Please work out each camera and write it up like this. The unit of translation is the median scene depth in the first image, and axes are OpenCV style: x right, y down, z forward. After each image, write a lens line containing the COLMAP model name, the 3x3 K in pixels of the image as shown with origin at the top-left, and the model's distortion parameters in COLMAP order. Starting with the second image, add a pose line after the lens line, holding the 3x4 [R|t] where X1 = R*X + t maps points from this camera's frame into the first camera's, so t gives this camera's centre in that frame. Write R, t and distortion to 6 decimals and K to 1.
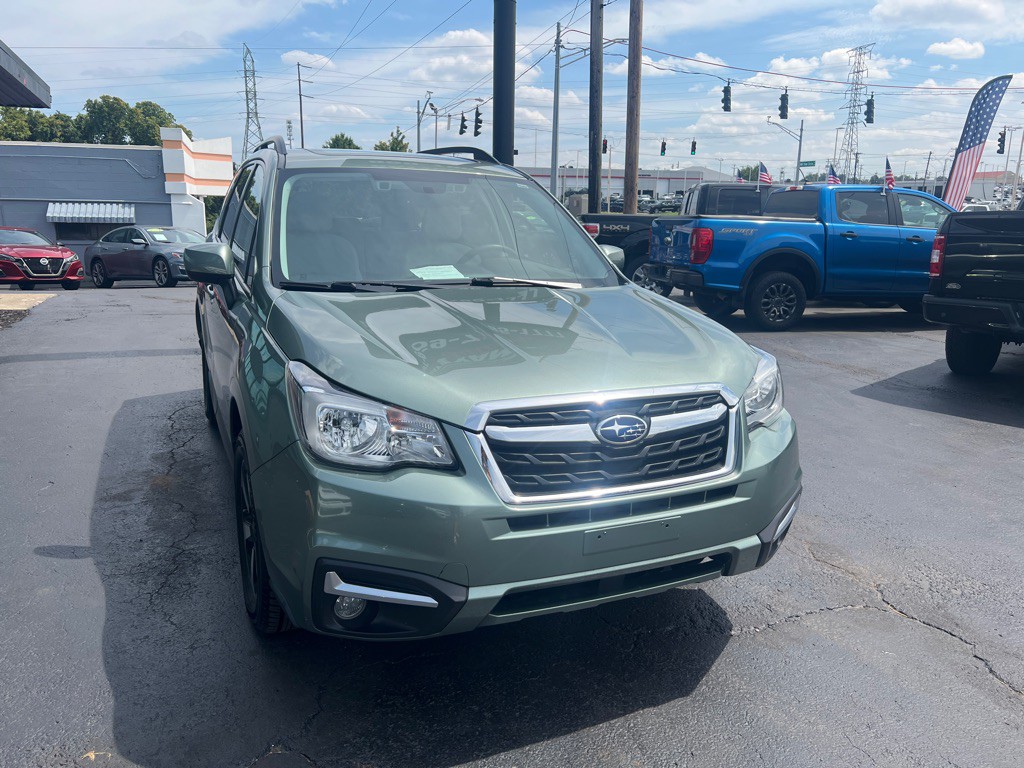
lens RADIAL K [[769.1, 0, 520.2], [0, 769.1, 382.6], [0, 0, 1]] dist [0.035101, -0.032852]
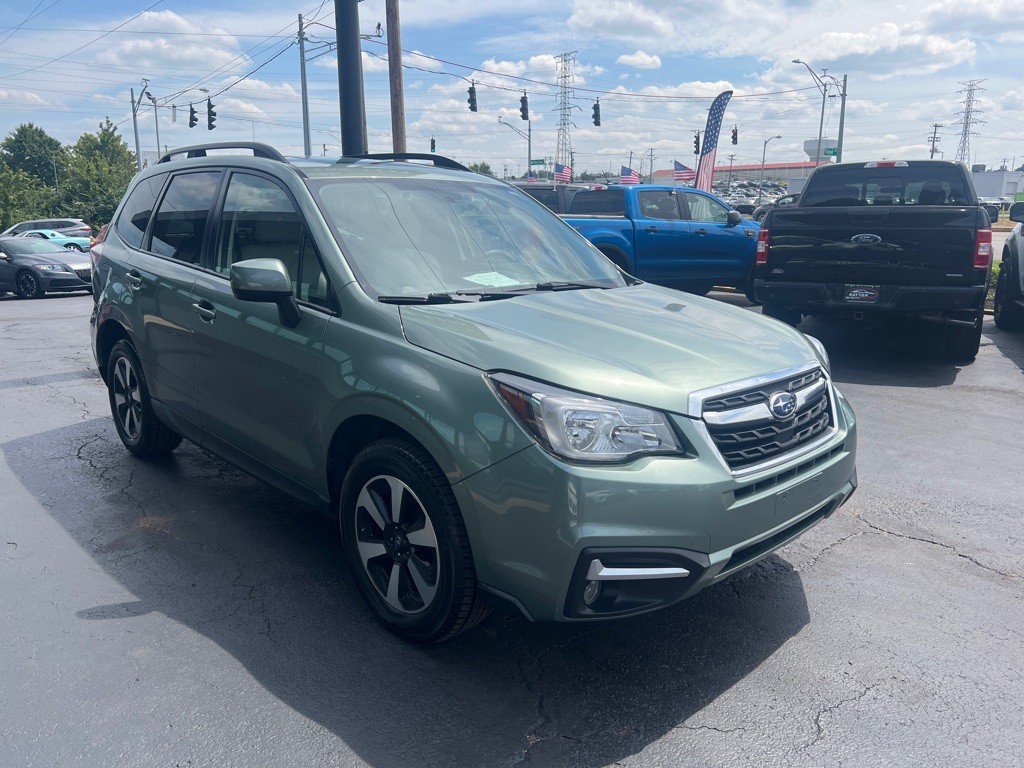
lens RADIAL K [[769.1, 0, 520.2], [0, 769.1, 382.6], [0, 0, 1]] dist [0.035101, -0.032852]
pose [[0.942988, -0.087849, 0.321024, -0.129706], [0.086307, 0.996086, 0.019060, -0.006509], [-0.321442, 0.009733, 0.946879, 0.000745]]
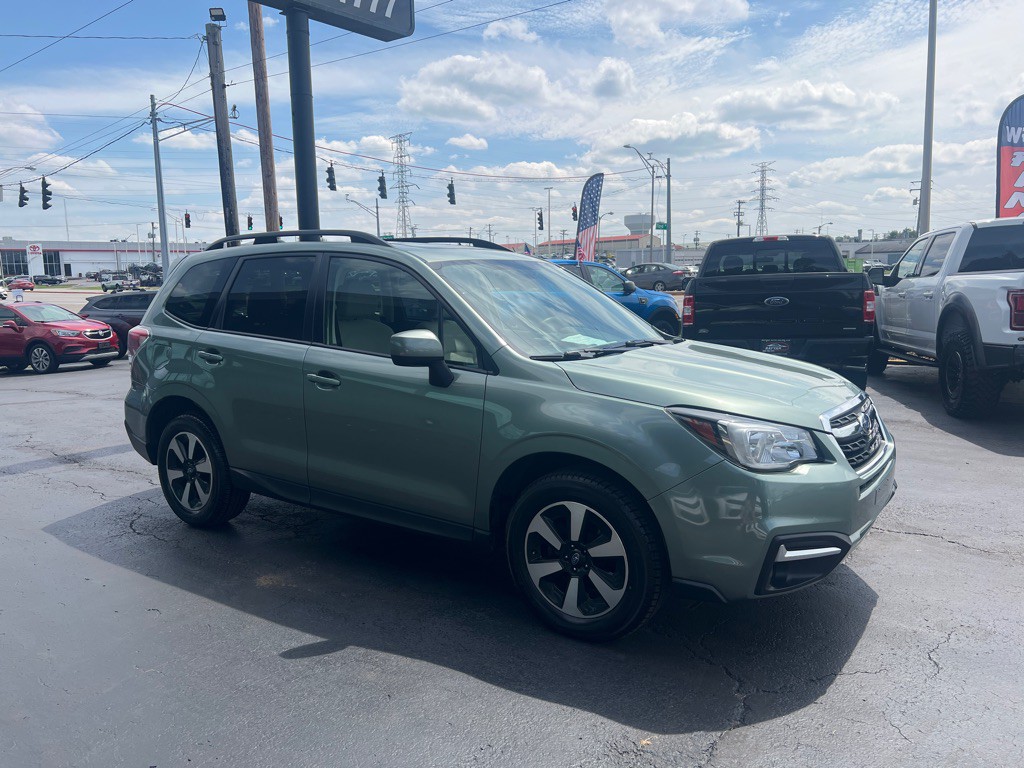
lens RADIAL K [[767.2, 0, 512.0], [0, 767.2, 384.0], [0, 0, 1]] dist [0.054901, -0.067066]
pose [[0.859375, -0.103581, 0.500746, -0.259999], [0.146999, 0.987976, -0.047912, -0.009715], [-0.489762, 0.114784, 0.864267, -0.002605]]
